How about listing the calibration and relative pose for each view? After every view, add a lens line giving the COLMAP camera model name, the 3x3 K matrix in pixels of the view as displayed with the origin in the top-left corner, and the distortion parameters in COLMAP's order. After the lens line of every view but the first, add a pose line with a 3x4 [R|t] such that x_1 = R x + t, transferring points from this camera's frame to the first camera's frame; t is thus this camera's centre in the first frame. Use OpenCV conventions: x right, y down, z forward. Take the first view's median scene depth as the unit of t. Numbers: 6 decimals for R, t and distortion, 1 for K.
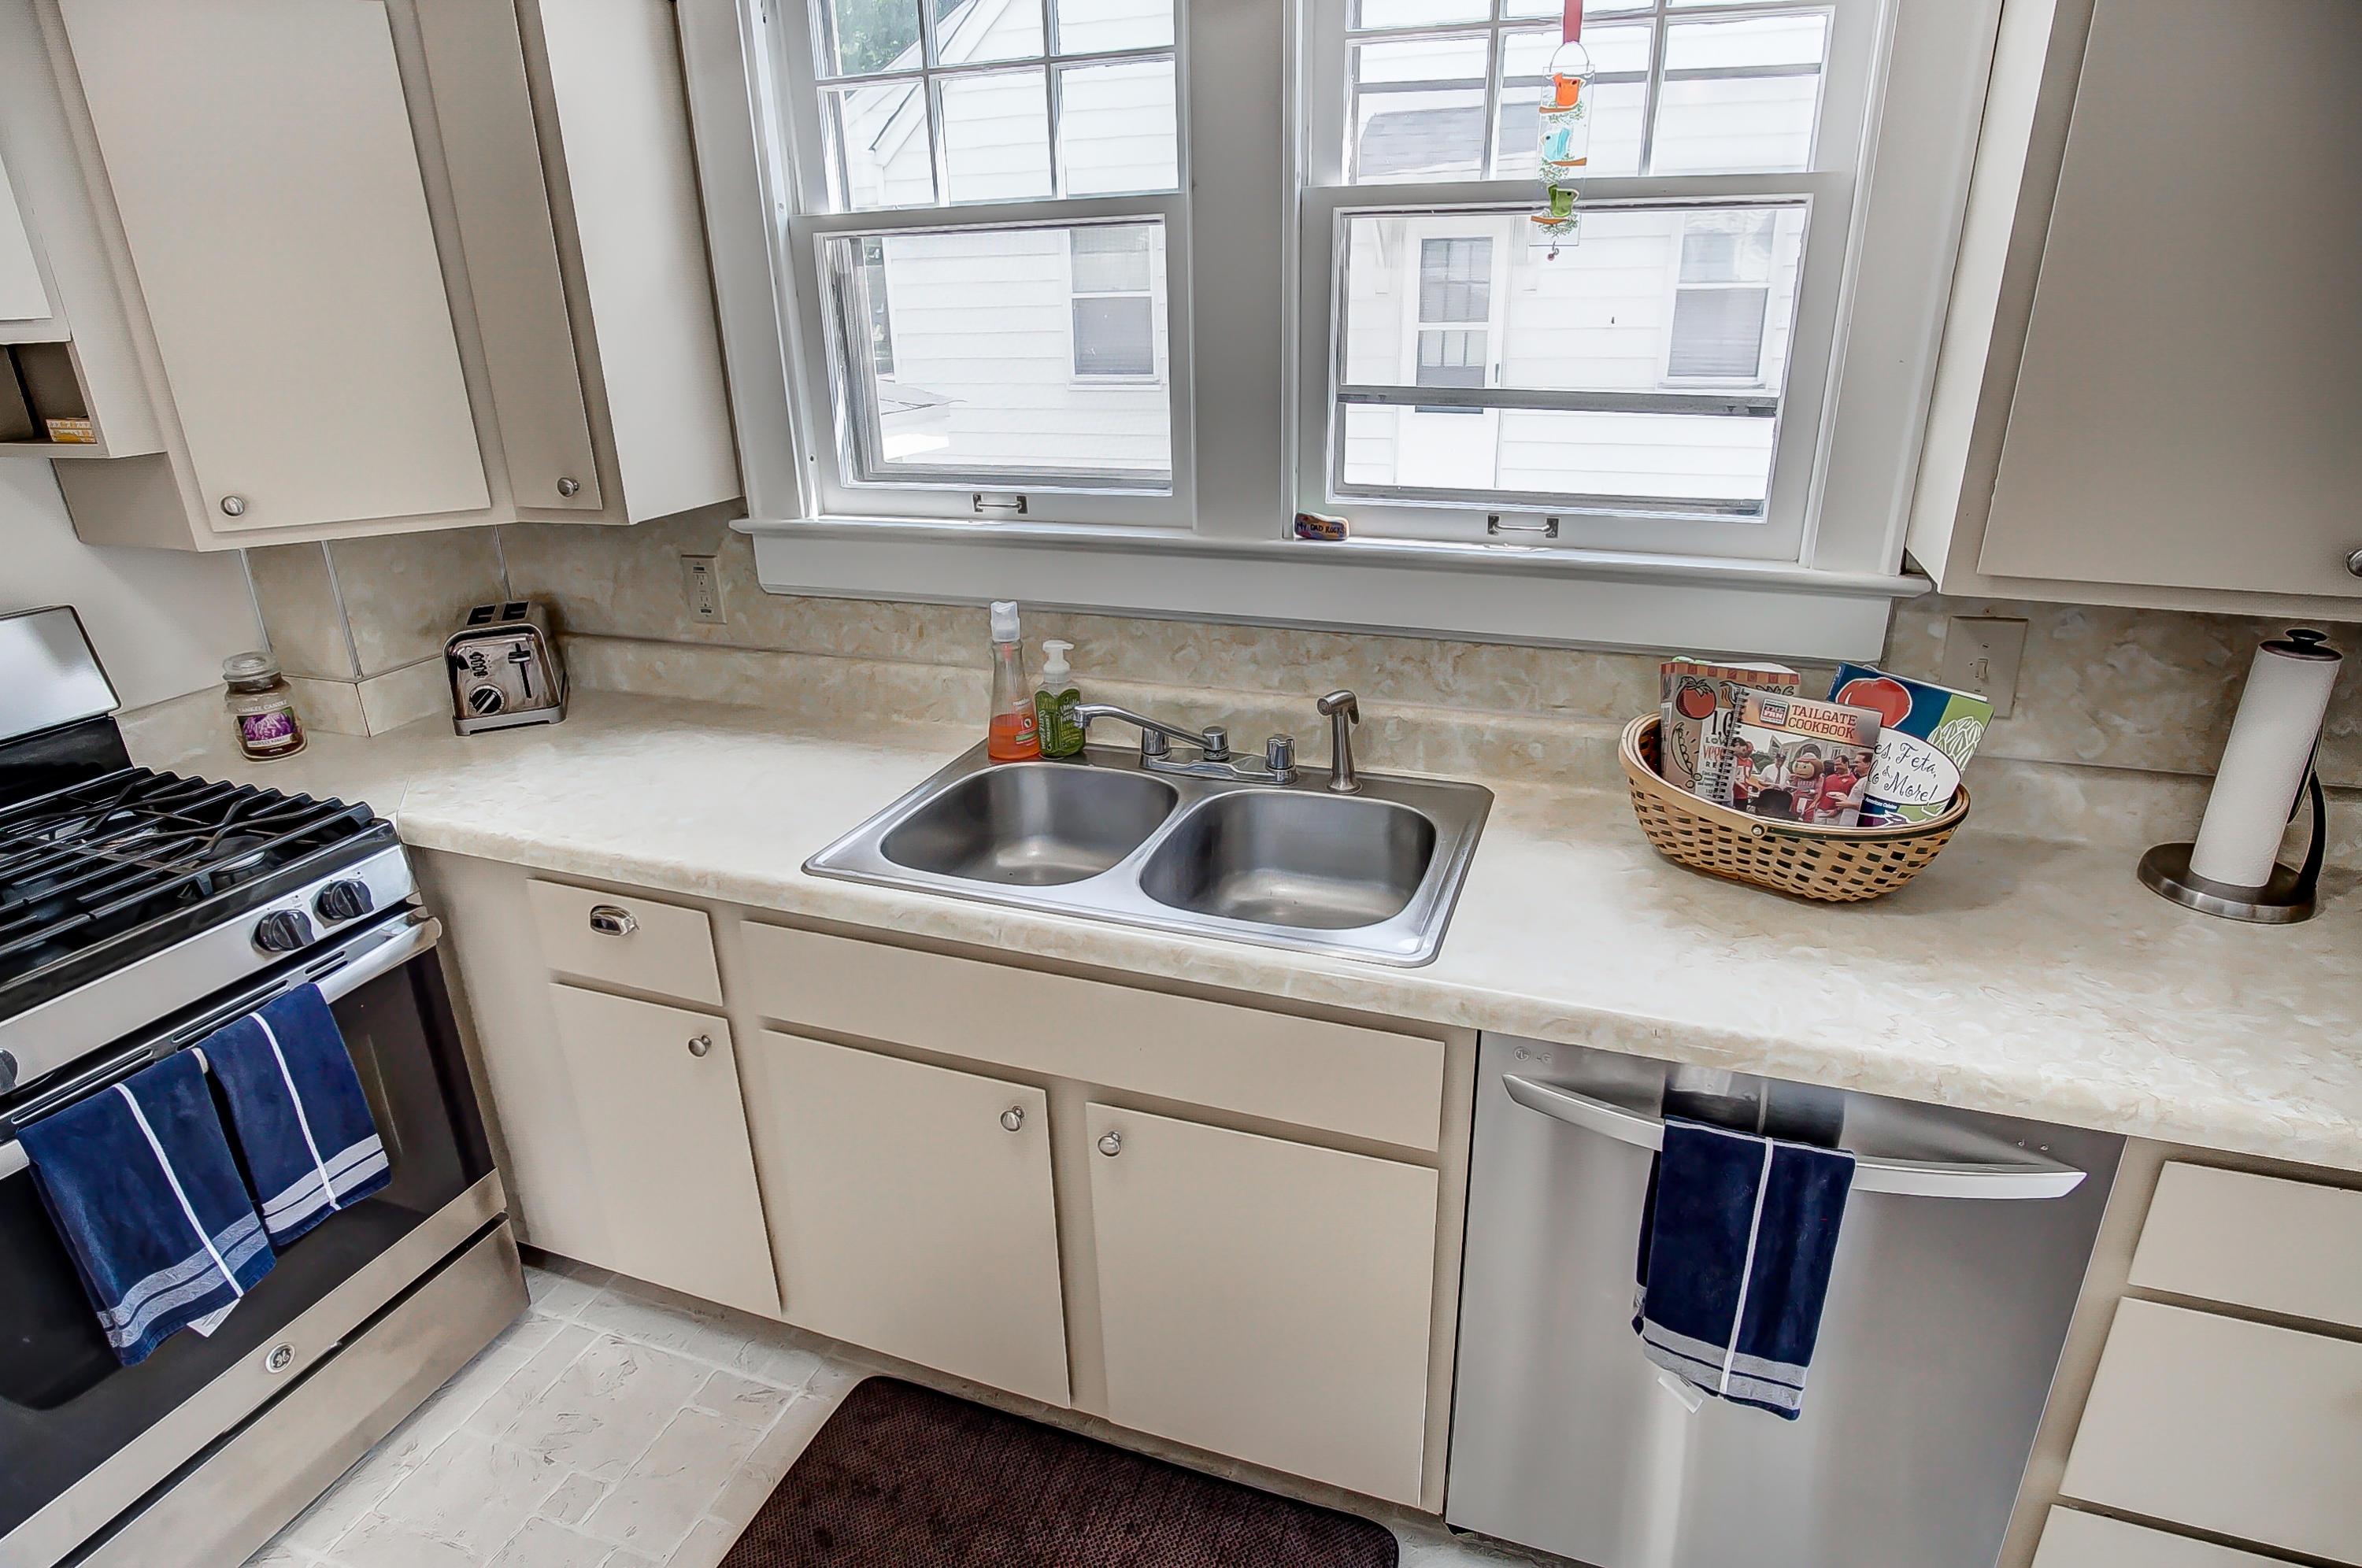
lens RADIAL K [[1268.2, 0, 1183.9], [0, 1268.2, 787.8], [0, 0, 1]] dist [-0.036387, 0.007286]
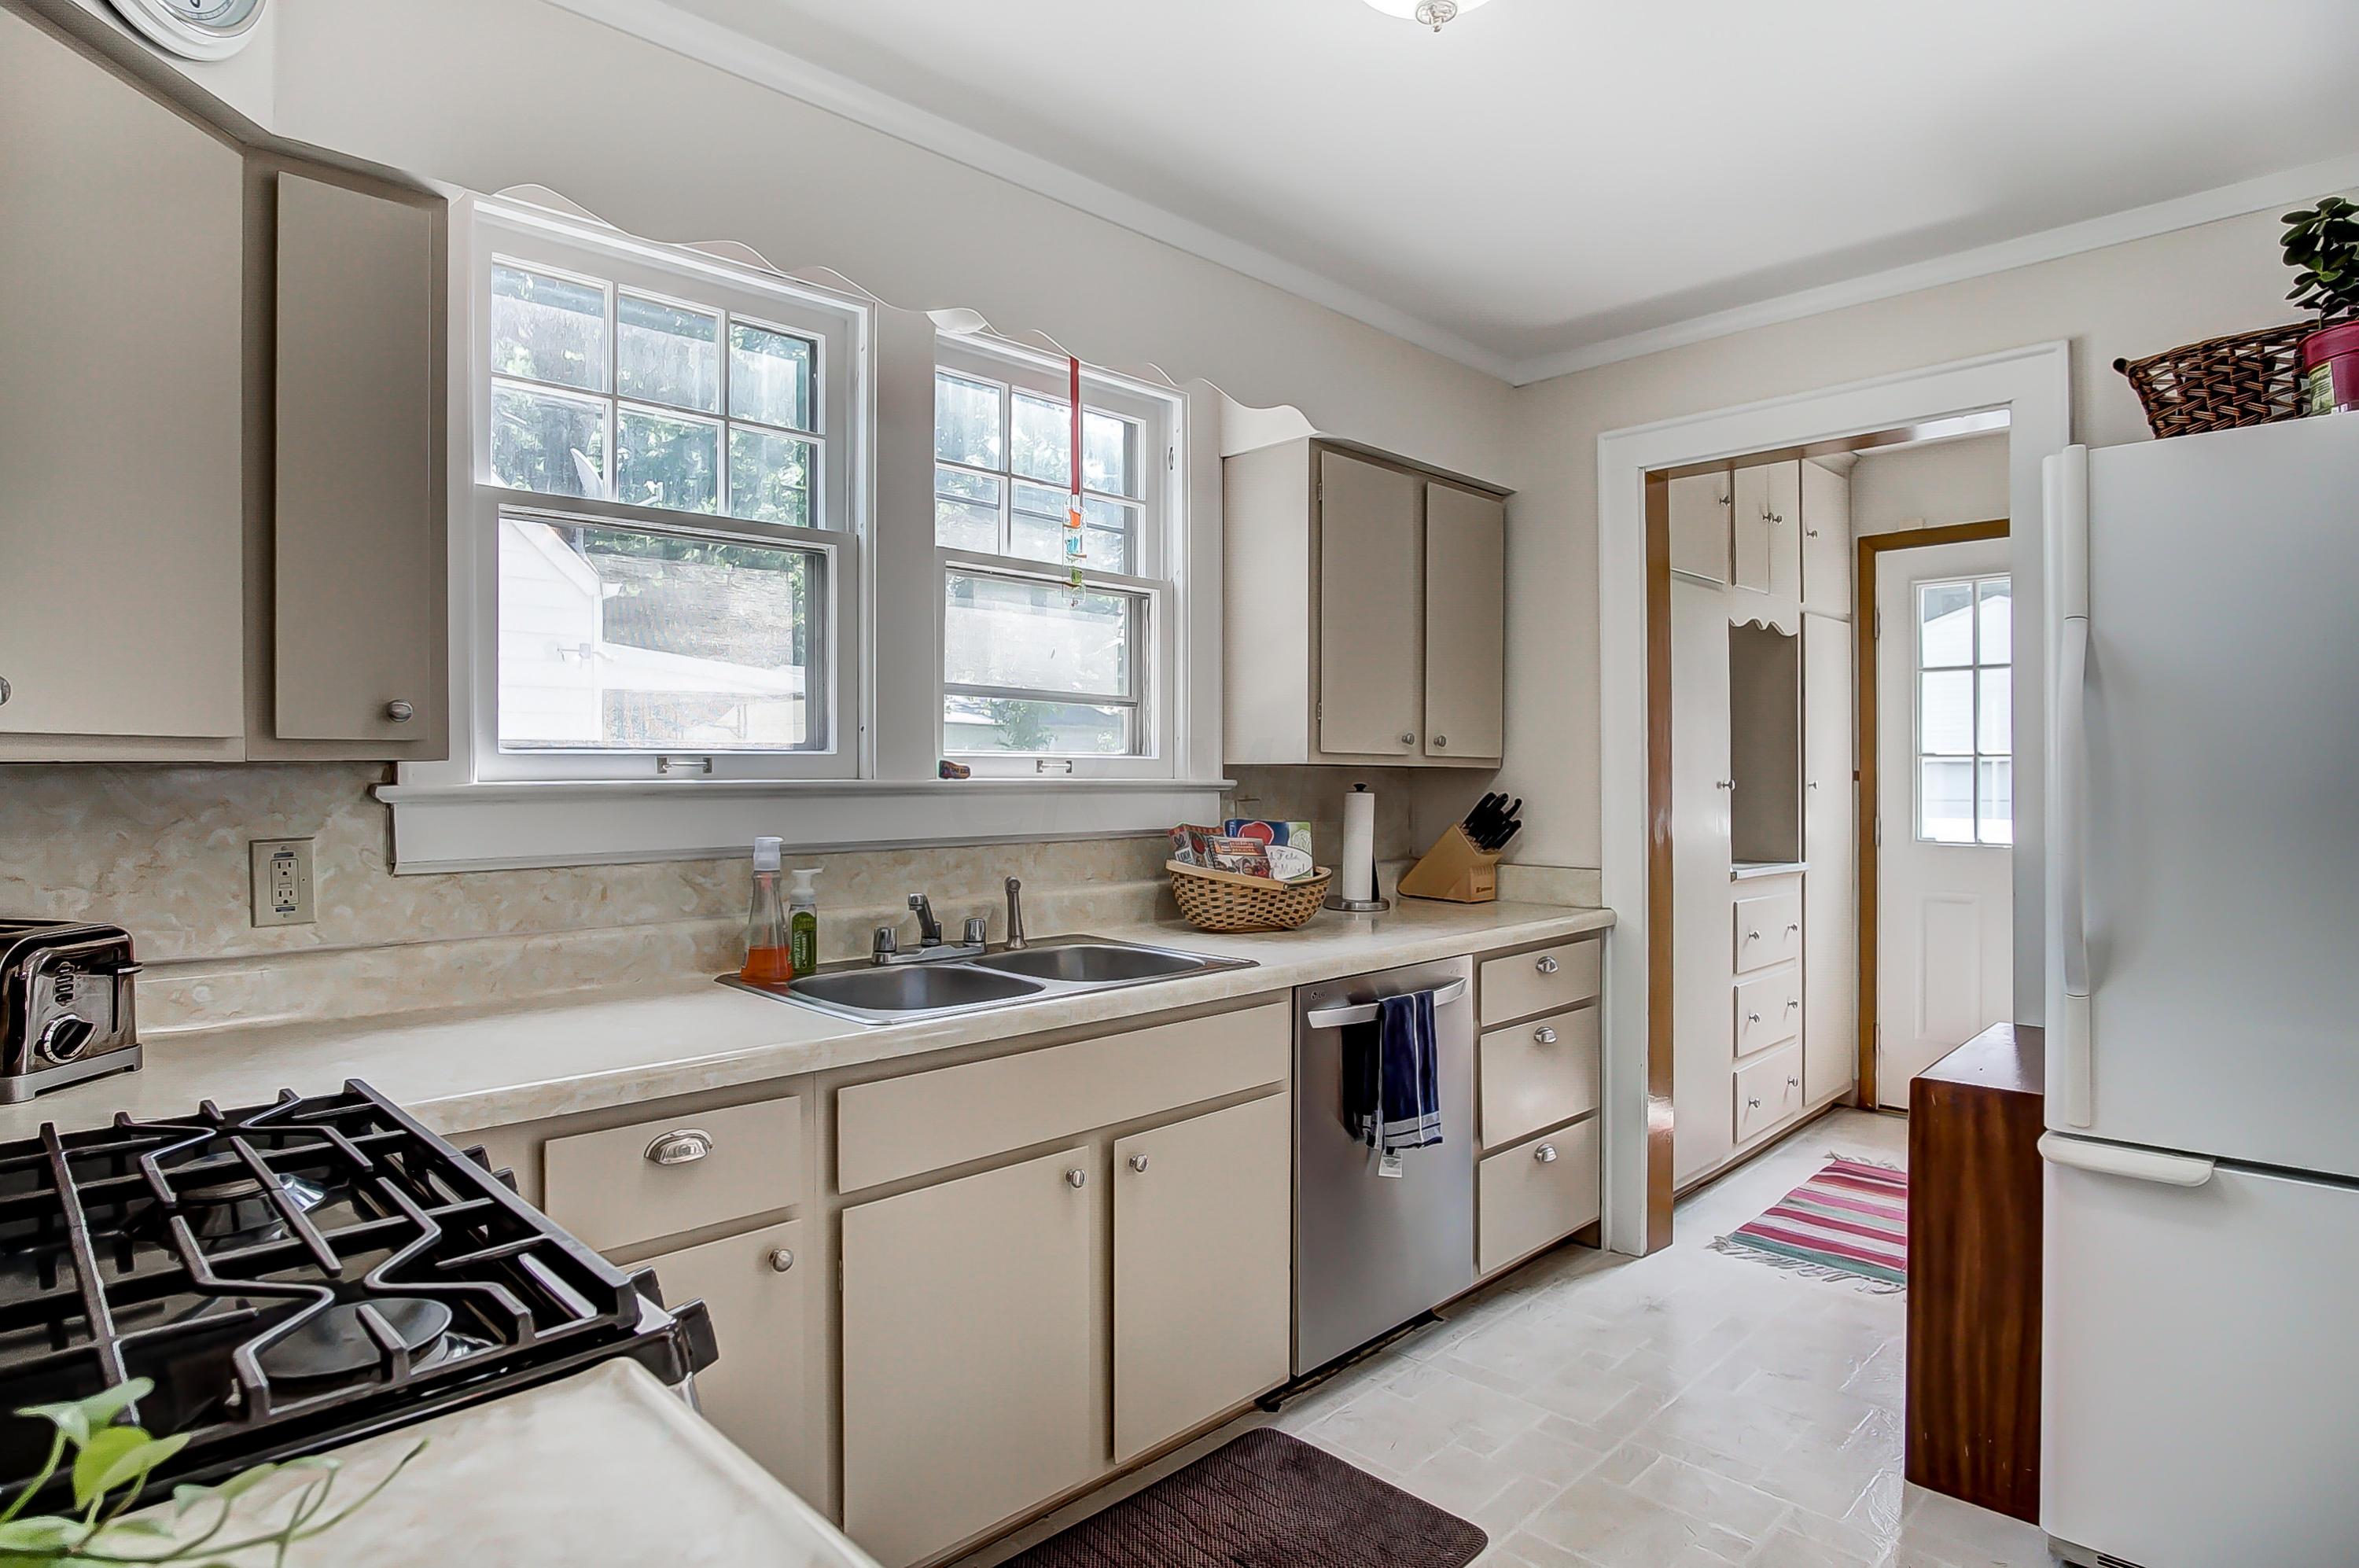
lens RADIAL K [[1266.8, 0, 1182.4], [0, 1266.8, 787.8], [0, 0, 1]] dist [-0.036387, 0.007286]
pose [[0.425516, 0.007924, 0.904916, -1.030165], [0.324423, 0.932159, -0.160715, 0.115499], [-0.844799, 0.361962, 0.394078, 0.241756]]
